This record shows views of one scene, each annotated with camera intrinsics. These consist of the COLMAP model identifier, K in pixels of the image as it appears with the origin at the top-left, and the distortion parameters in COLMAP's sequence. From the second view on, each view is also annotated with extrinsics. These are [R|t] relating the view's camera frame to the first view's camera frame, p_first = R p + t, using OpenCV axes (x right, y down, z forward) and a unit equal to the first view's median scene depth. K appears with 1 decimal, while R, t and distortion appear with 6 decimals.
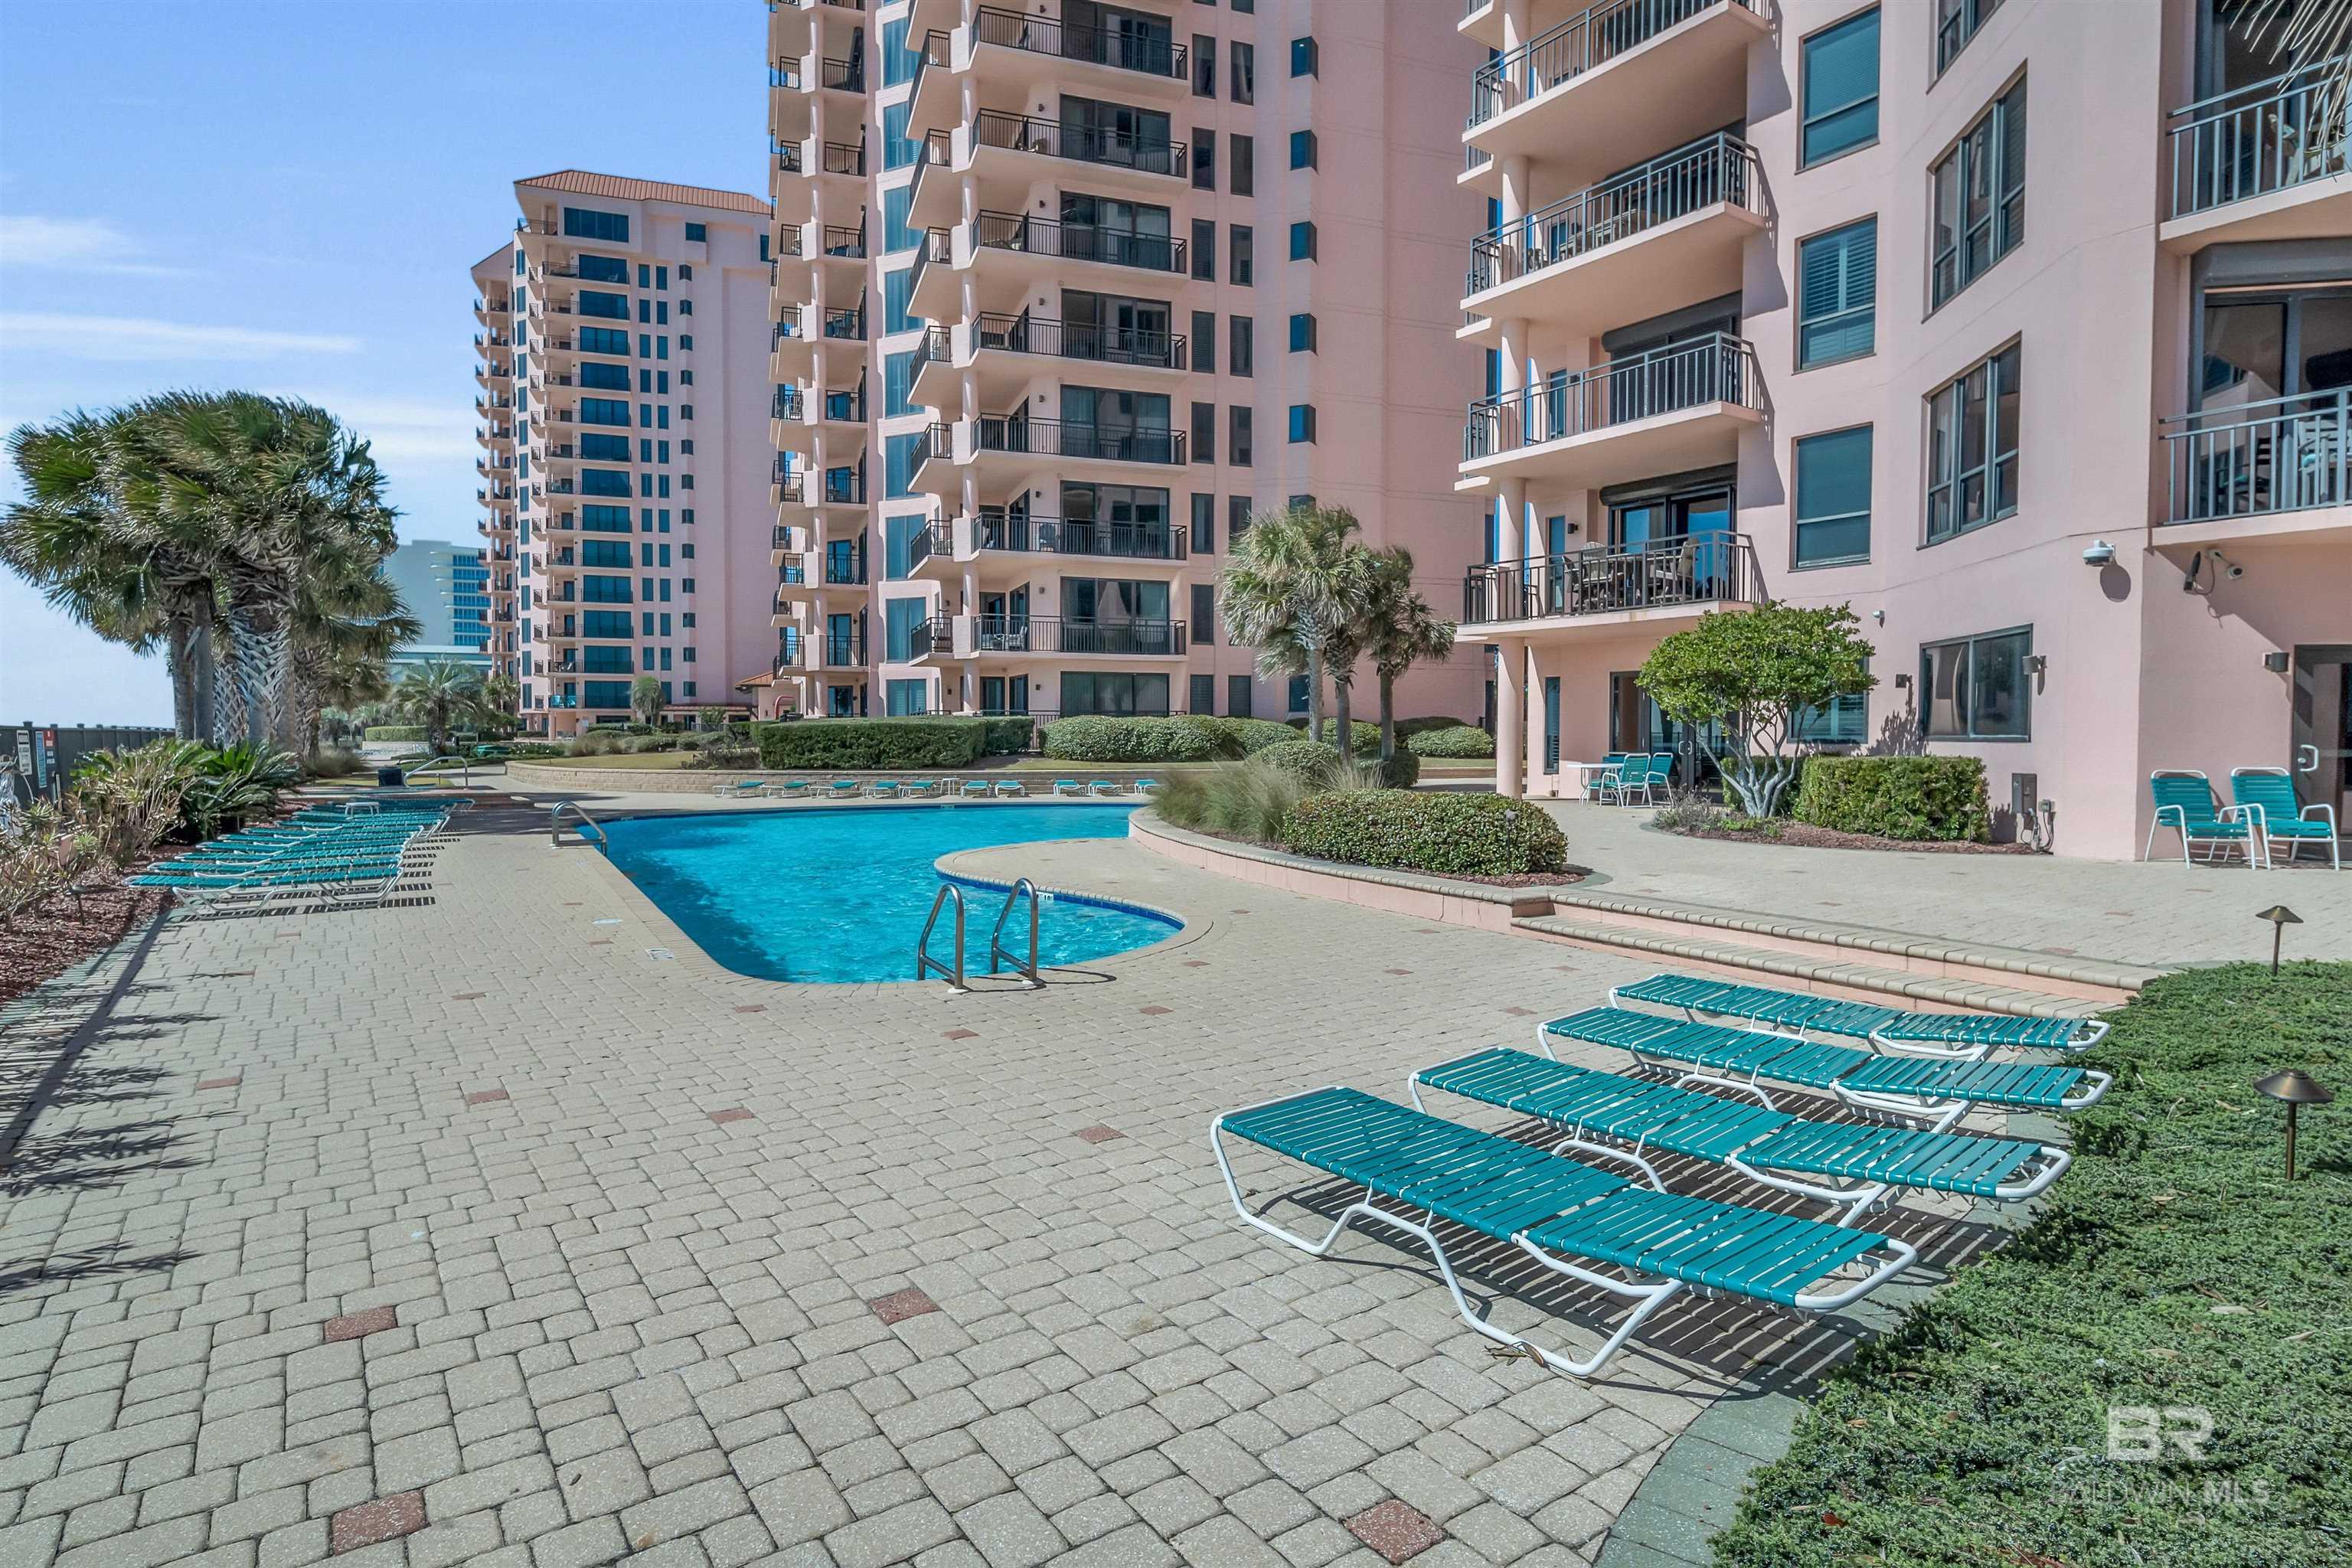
lens RADIAL K [[1275.8, 0, 1186.2], [0, 1275.8, 774.3], [0, 0, 1]] dist [0.022486, -0.020230]
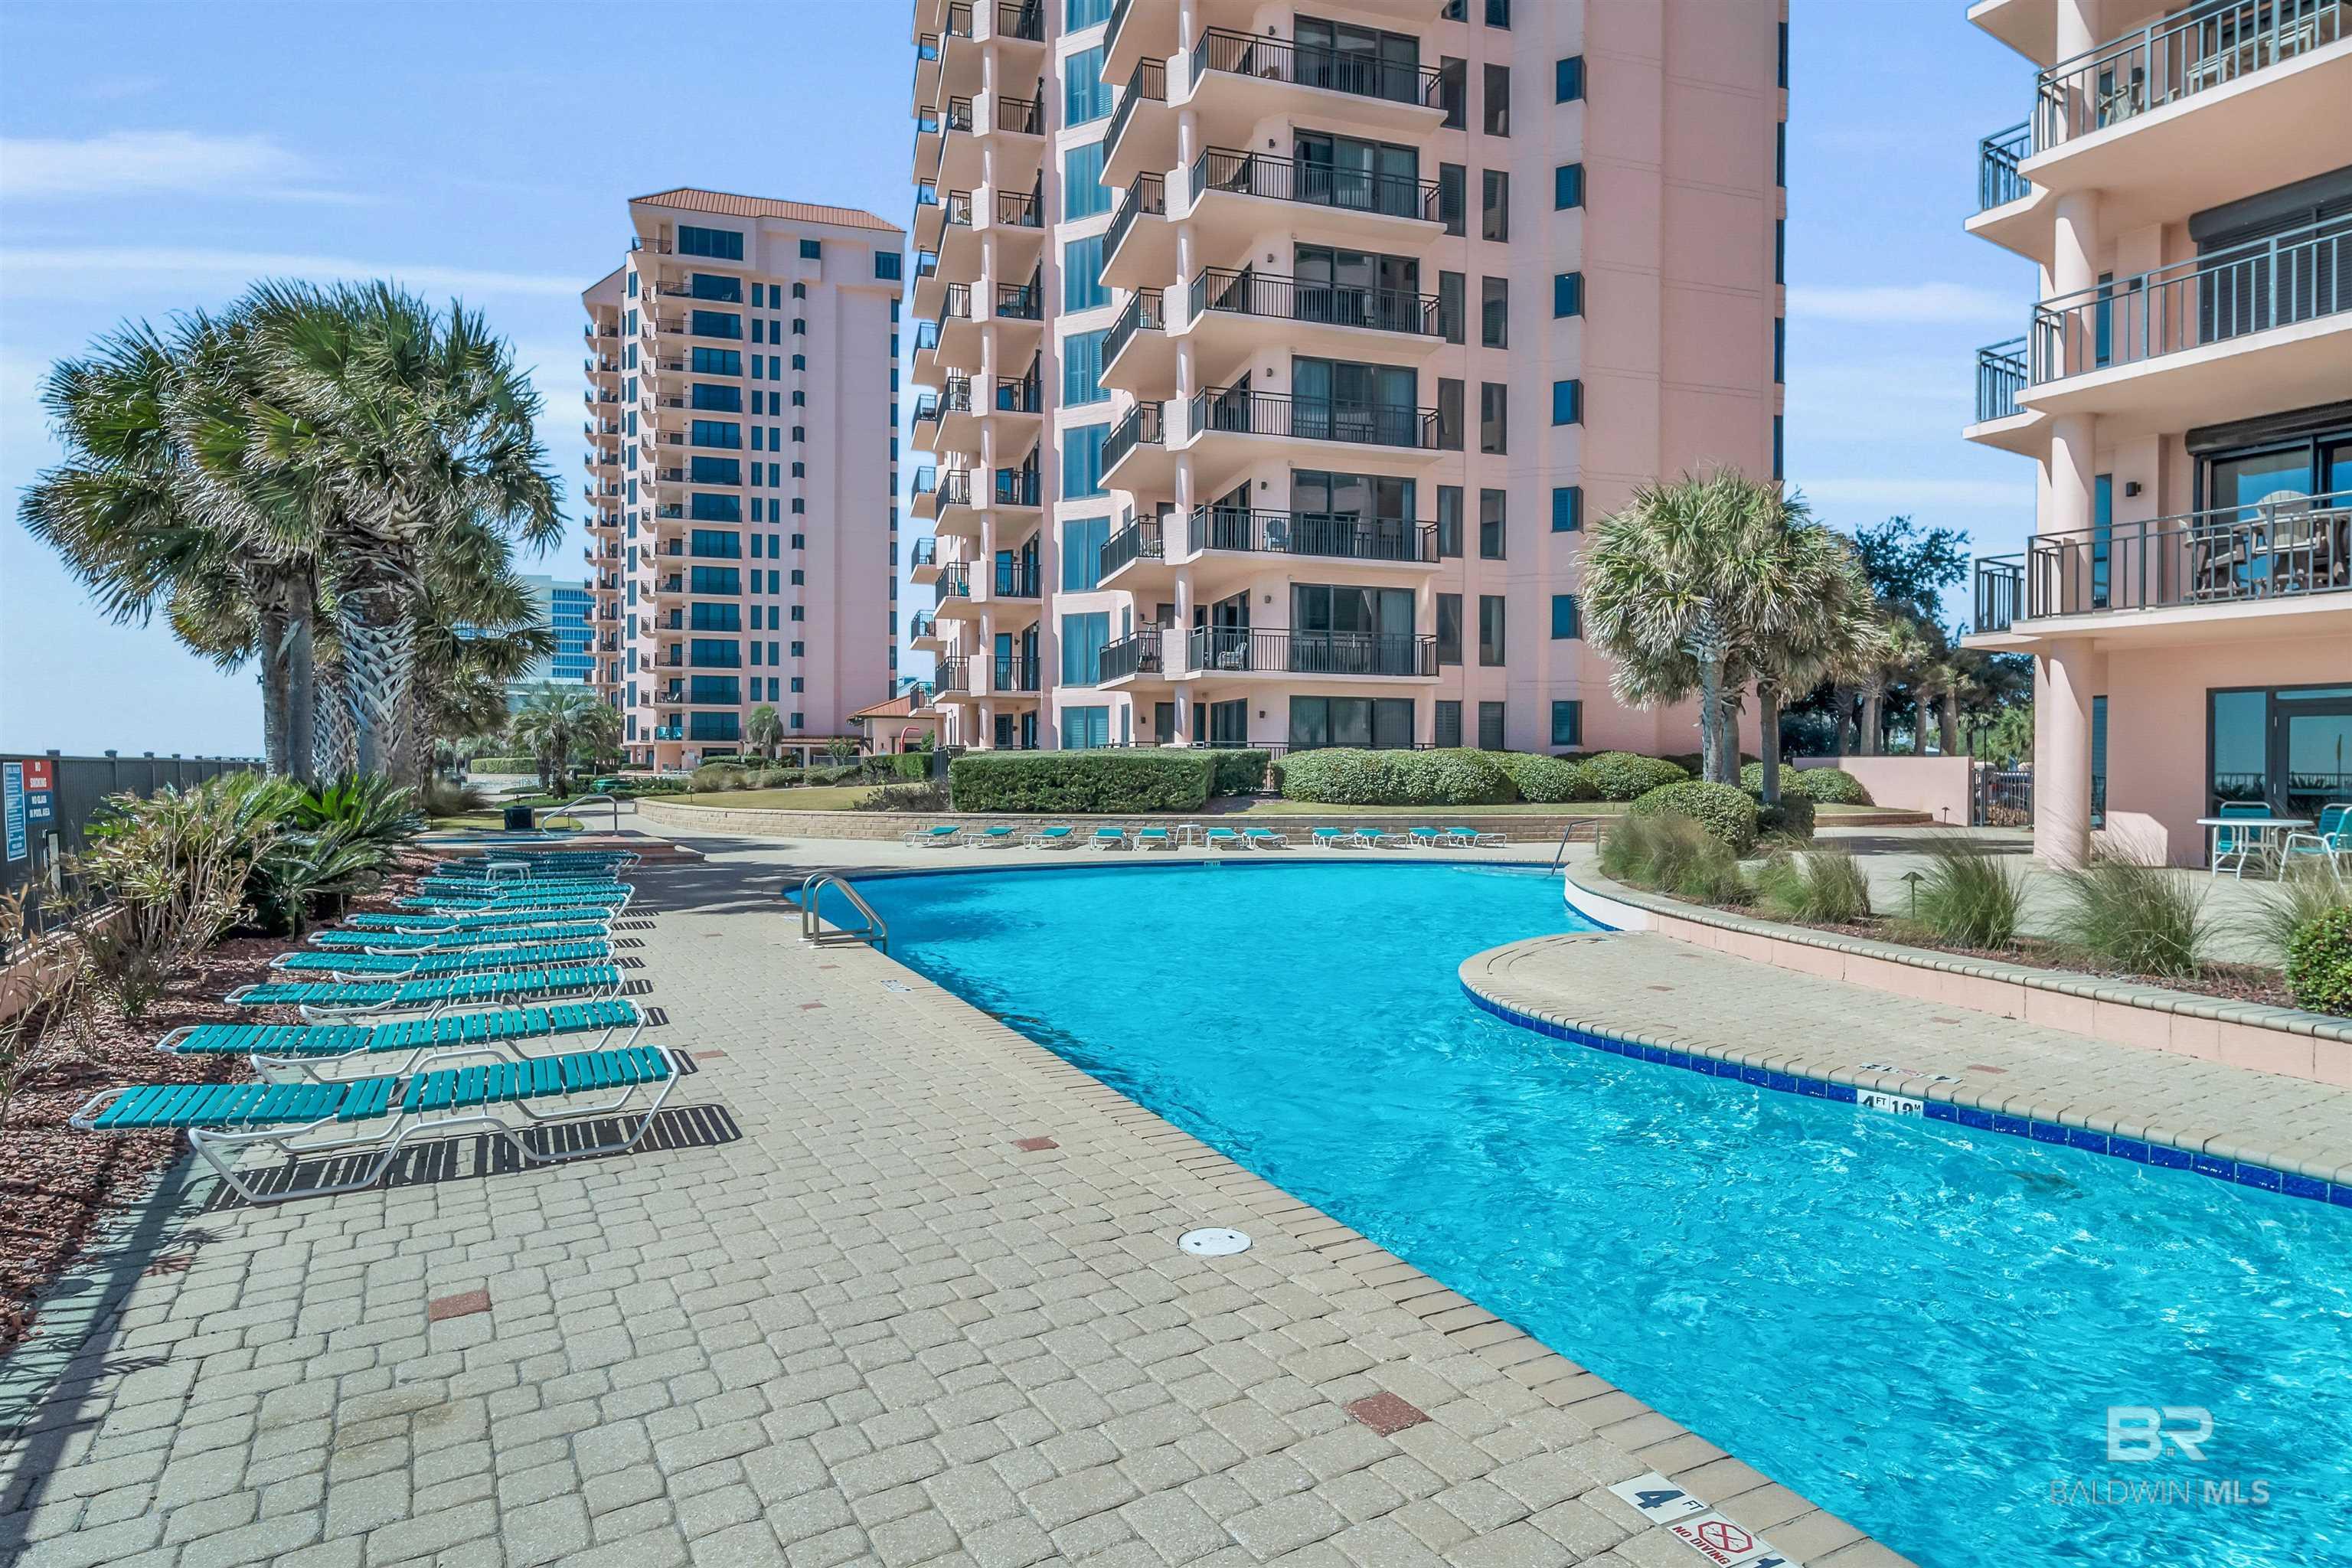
lens RADIAL K [[1259.8, 0, 1176.0], [0, 1259.8, 784.0], [0, 0, 1]] dist [0.003061, -0.001402]
pose [[0.998566, 0.005735, -0.053229, -0.111313], [-0.006790, 0.999783, -0.019673, -0.005264], [0.053105, 0.020006, 0.998389, 0.150928]]
